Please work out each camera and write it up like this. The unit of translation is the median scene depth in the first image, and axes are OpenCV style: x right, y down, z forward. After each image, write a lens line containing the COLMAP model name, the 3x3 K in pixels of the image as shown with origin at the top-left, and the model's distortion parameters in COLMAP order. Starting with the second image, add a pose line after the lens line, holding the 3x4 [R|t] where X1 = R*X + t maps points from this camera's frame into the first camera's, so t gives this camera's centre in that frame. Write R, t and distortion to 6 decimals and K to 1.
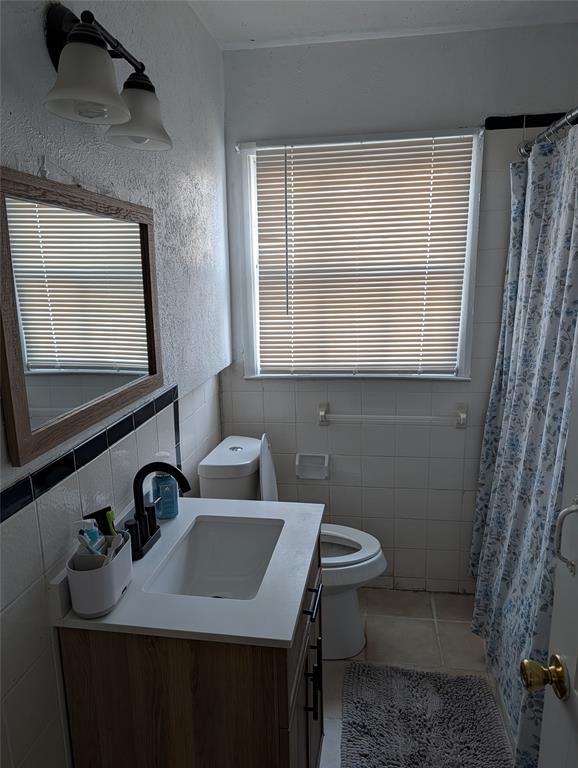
lens RADIAL K [[539.8, 0, 289.0], [0, 539.8, 384.0], [0, 0, 1]] dist [0.006572, 0.000533]
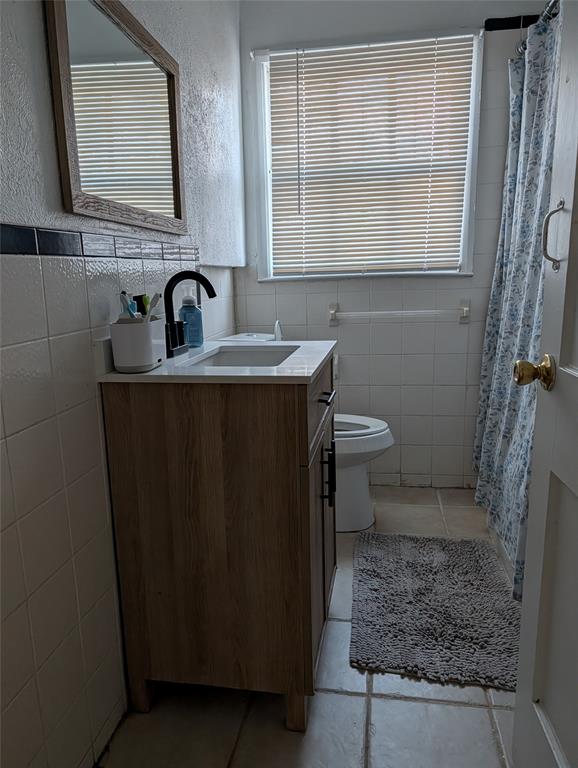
lens RADIAL K [[541.1, 0, 294.1], [0, 541.1, 384.9], [0, 0, 1]] dist [0.006032, -0.000831]
pose [[0.999997, -0.002511, 0.000547, -0.015050], [0.002518, 0.999909, -0.013253, 0.232060], [-0.000513, 0.013254, 0.999912, -0.057588]]
